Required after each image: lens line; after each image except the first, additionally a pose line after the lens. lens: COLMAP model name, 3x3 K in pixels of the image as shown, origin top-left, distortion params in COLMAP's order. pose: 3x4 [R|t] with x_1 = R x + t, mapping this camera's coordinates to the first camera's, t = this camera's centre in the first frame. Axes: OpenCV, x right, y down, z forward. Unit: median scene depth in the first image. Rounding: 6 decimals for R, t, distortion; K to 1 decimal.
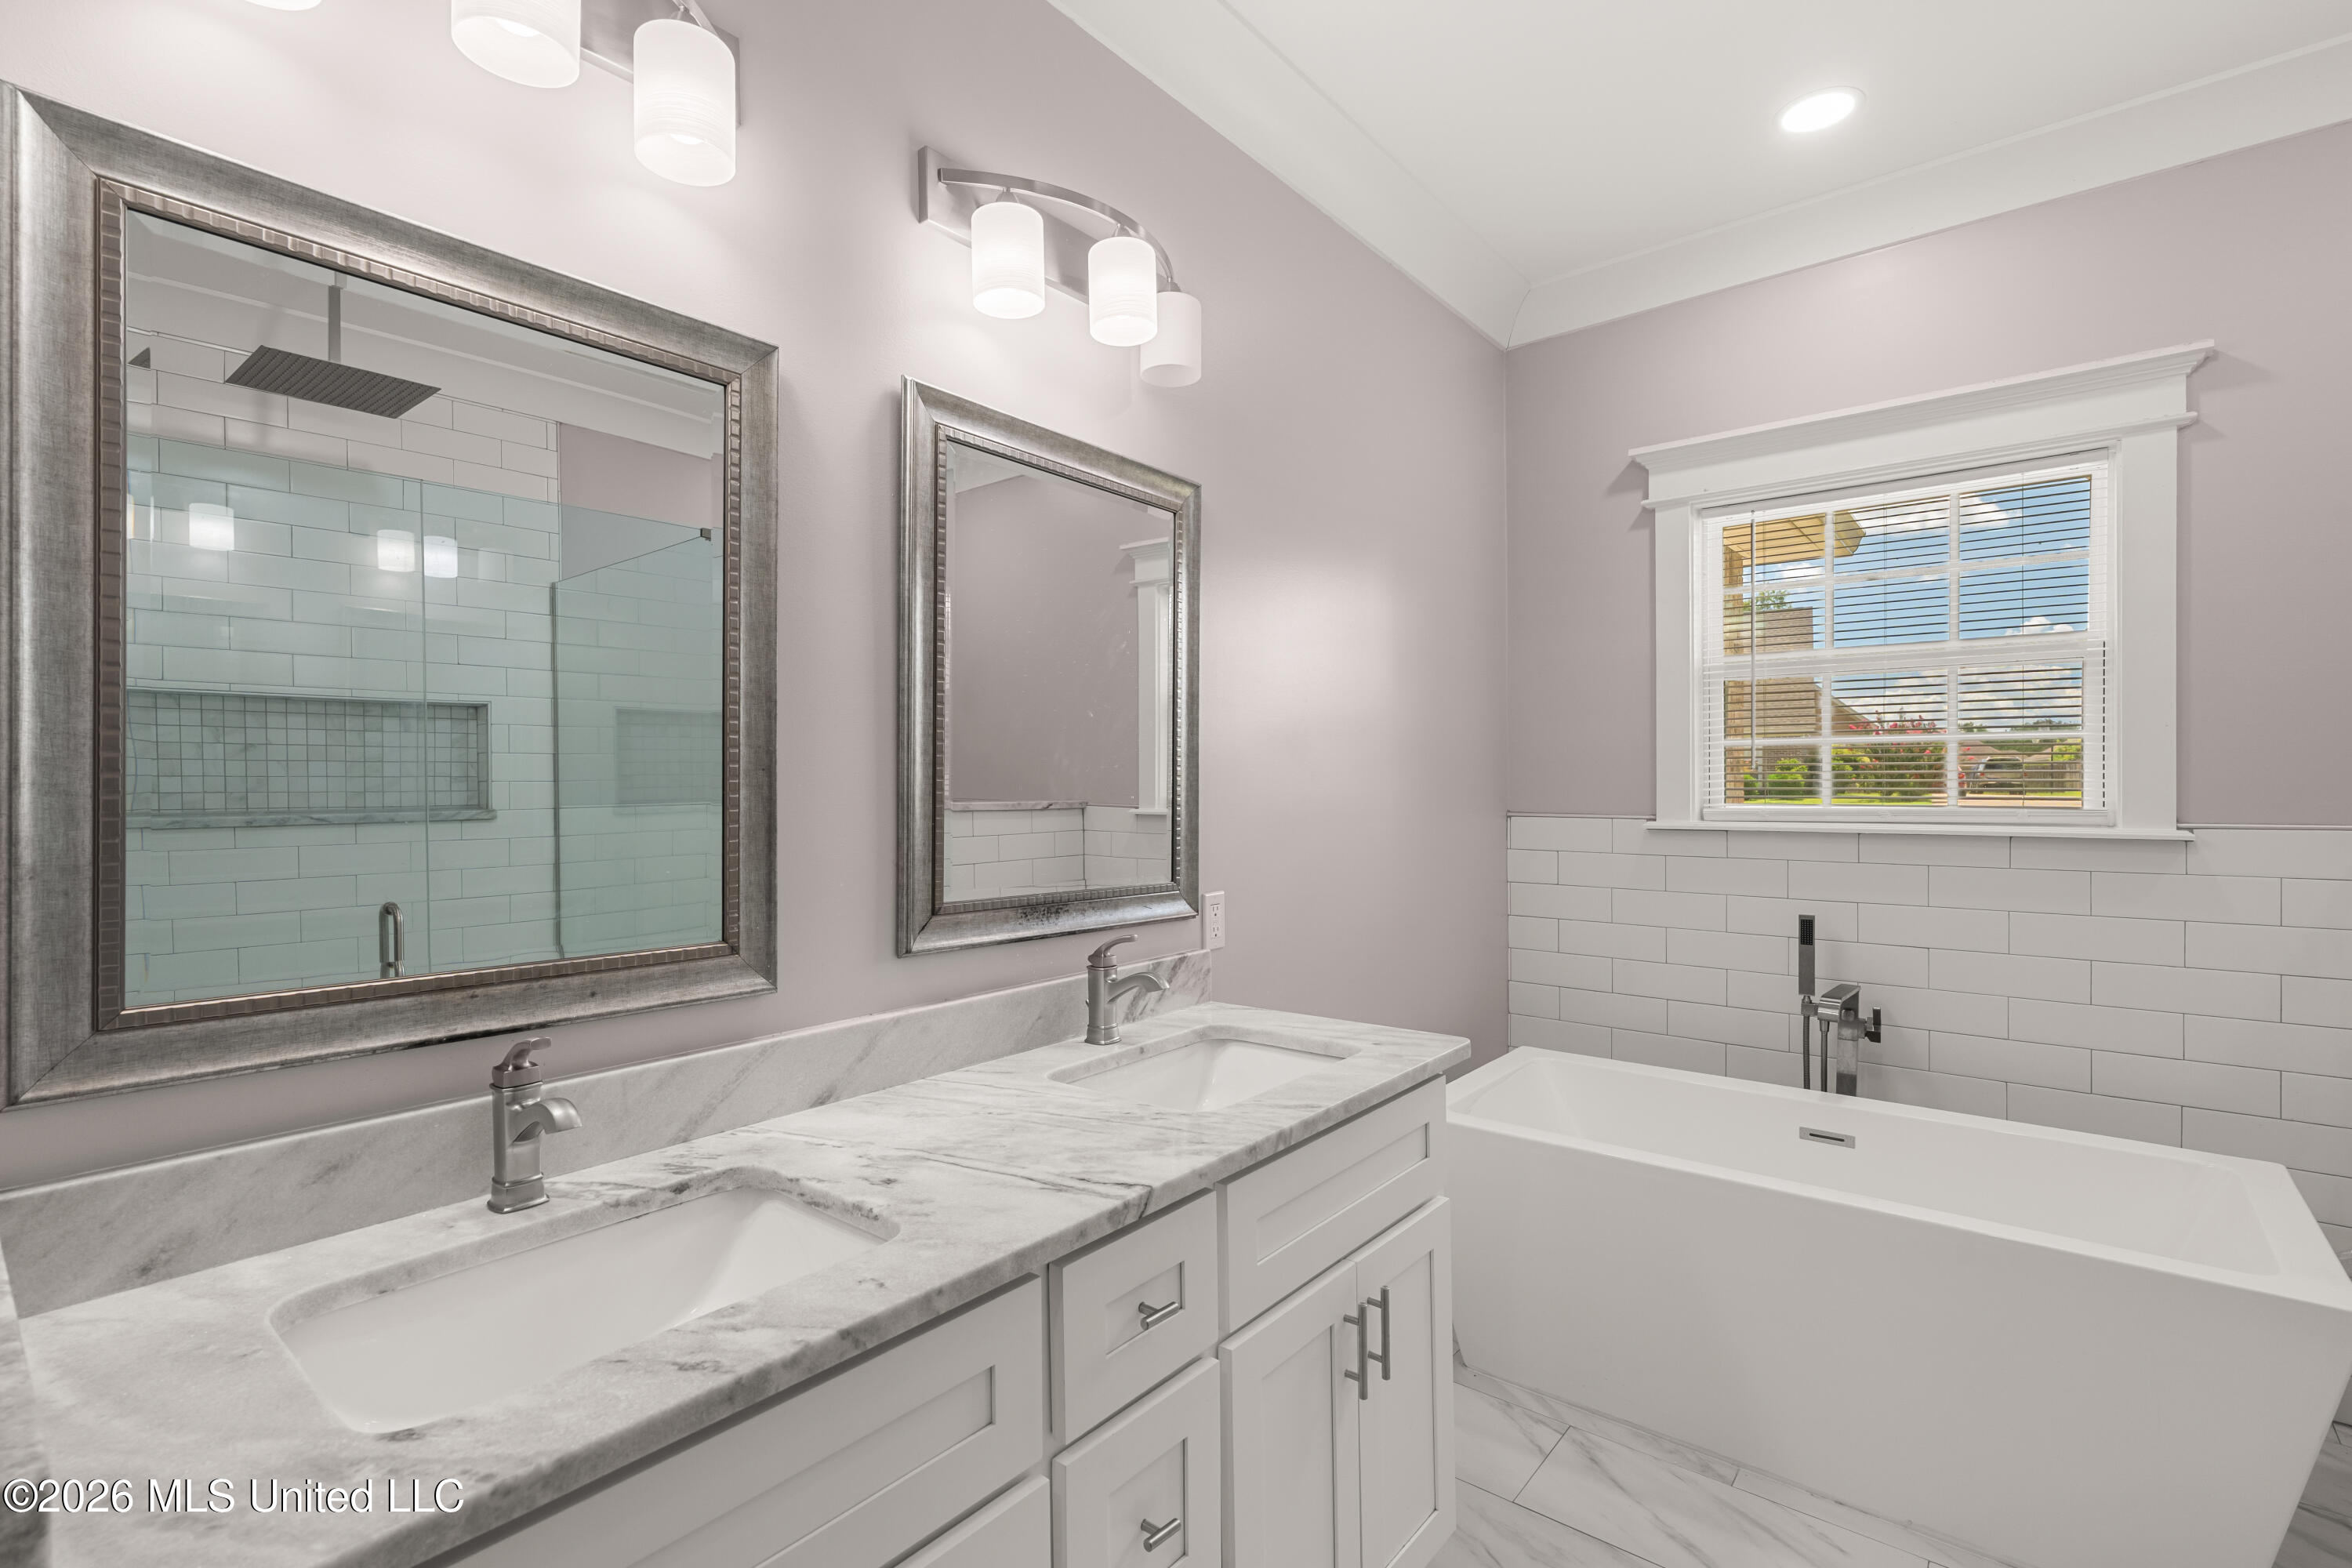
lens RADIAL K [[1059.9, 0, 1166.2], [0, 1059.9, 797.4], [0, 0, 1]] dist [-0.007017, 0.002966]
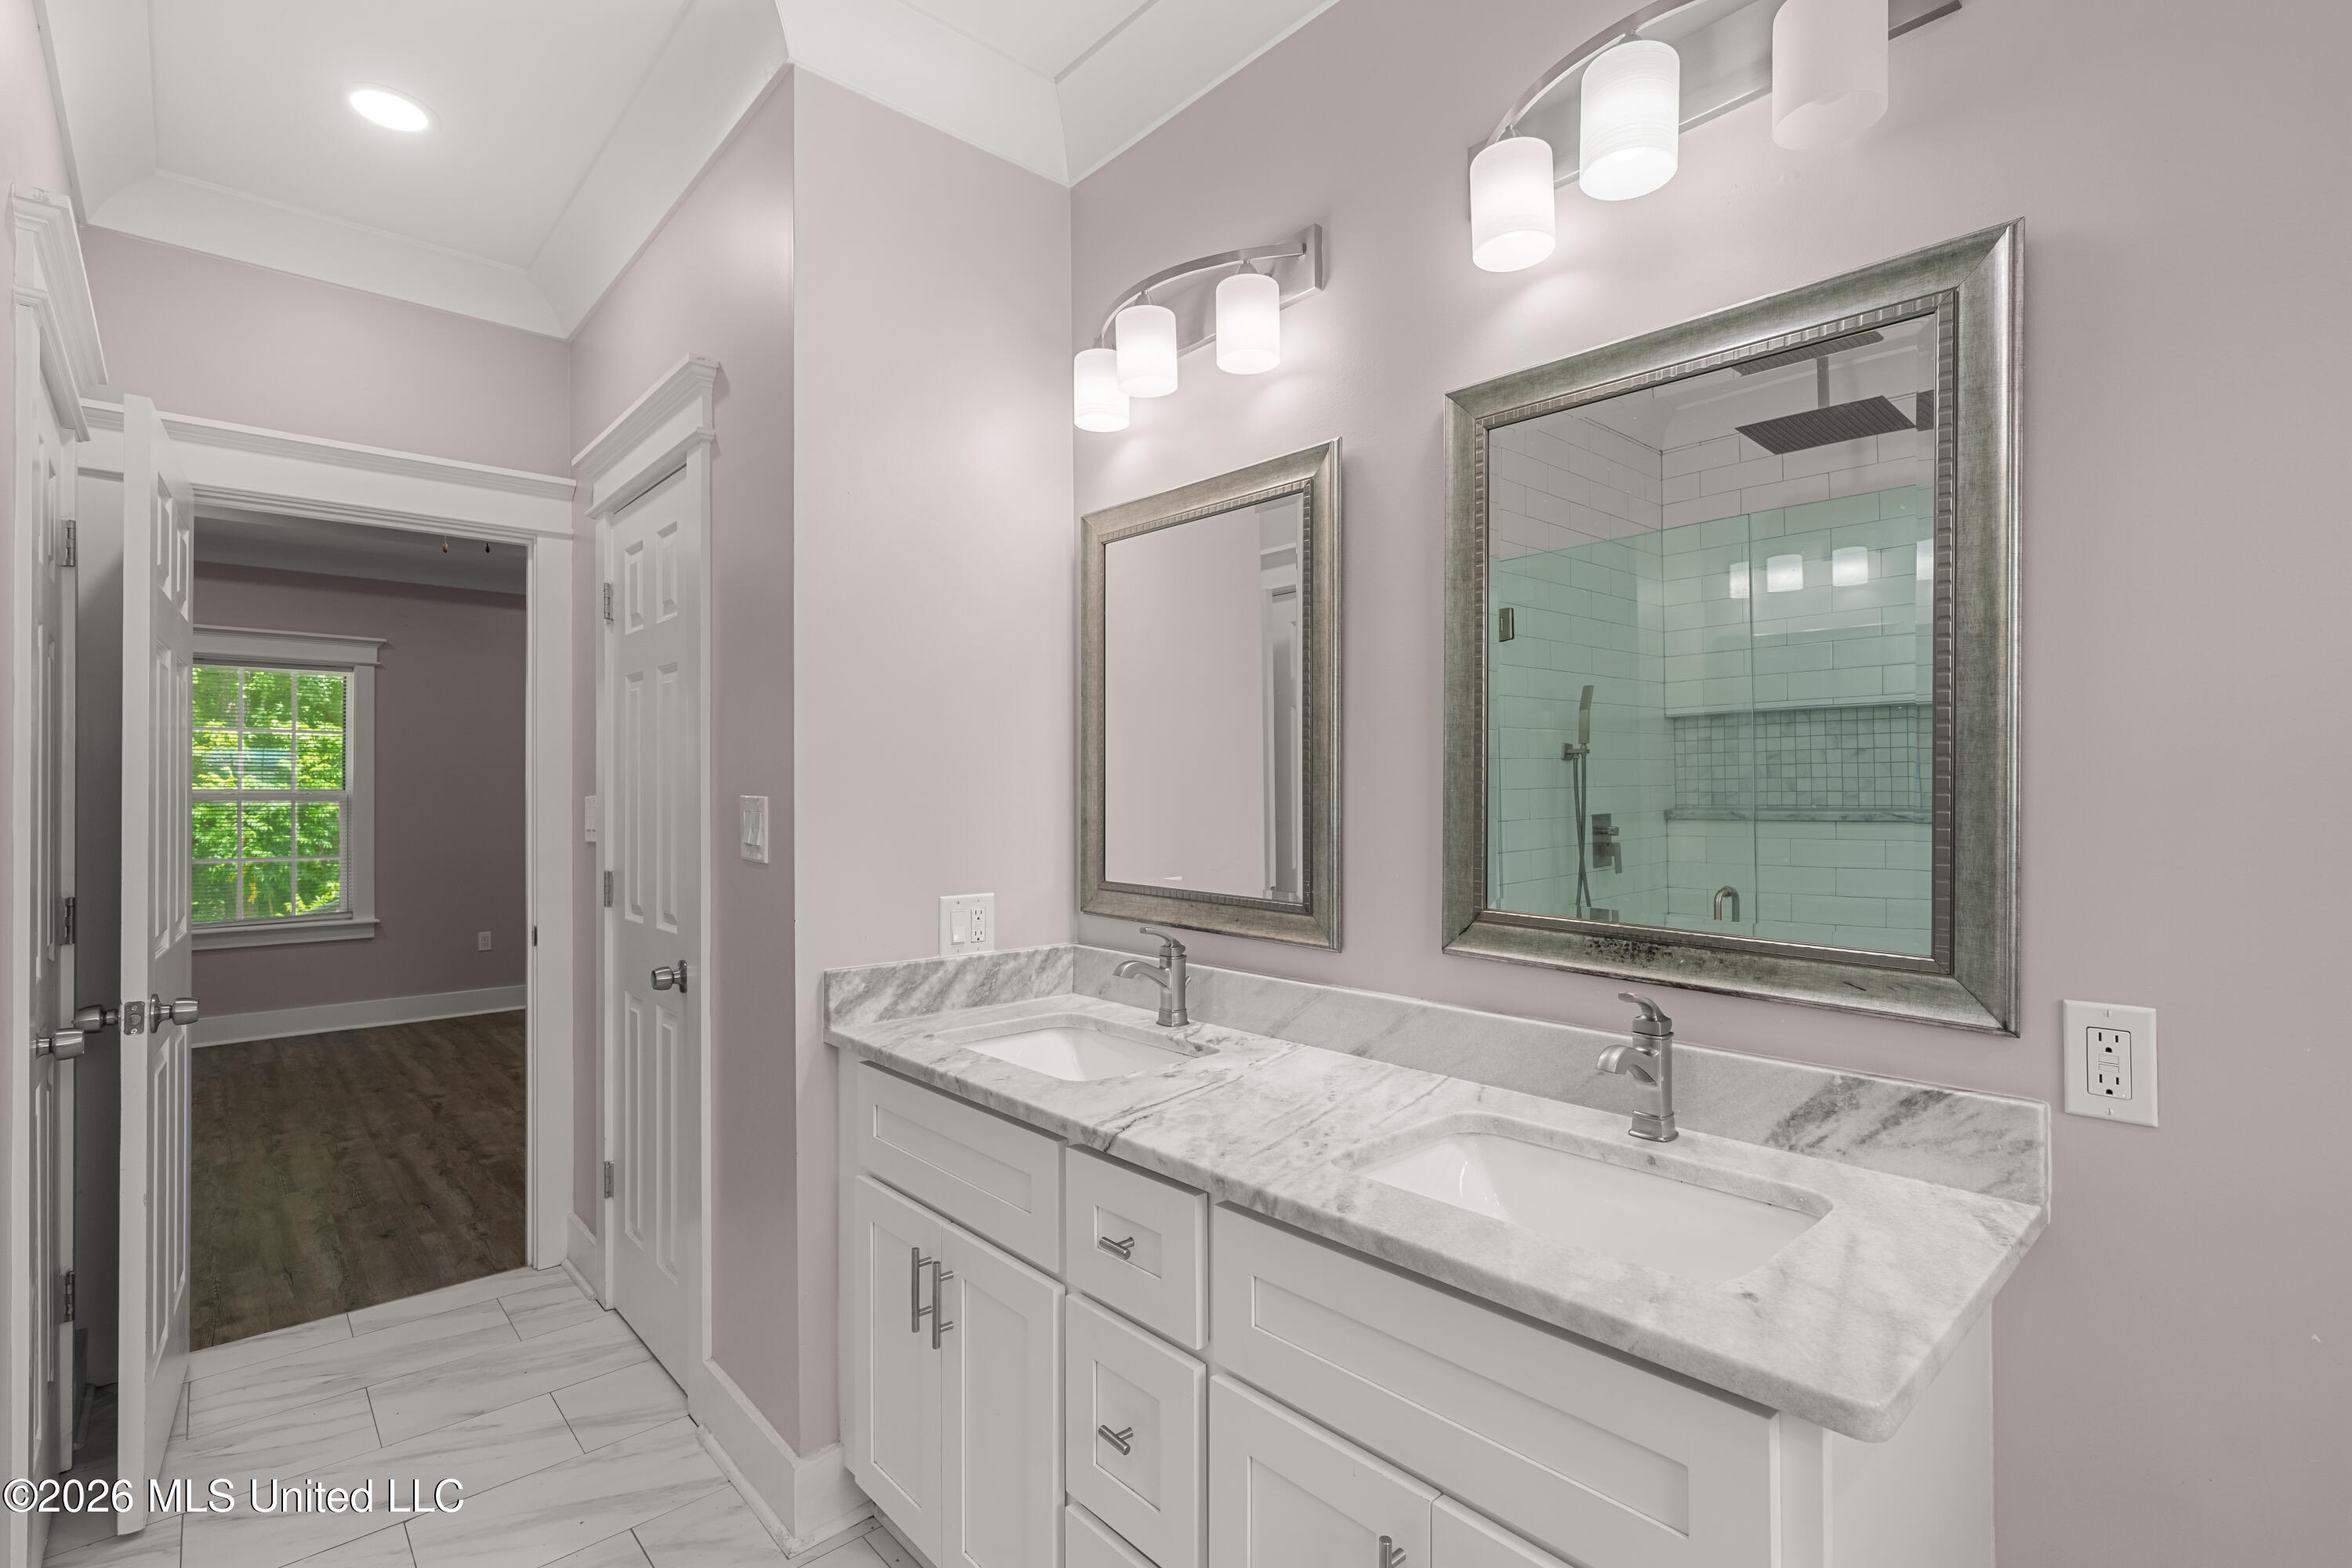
lens RADIAL K [[1059.9, 0, 1150.8], [0, 1059.9, 782.6], [0, 0, 1]] dist [-0.007017, 0.002966]
pose [[-0.138915, -0.003288, -0.990299, 0.630092], [-0.008636, 0.999960, -0.002108, -0.008166], [0.990267, 0.008259, -0.138937, 0.666271]]
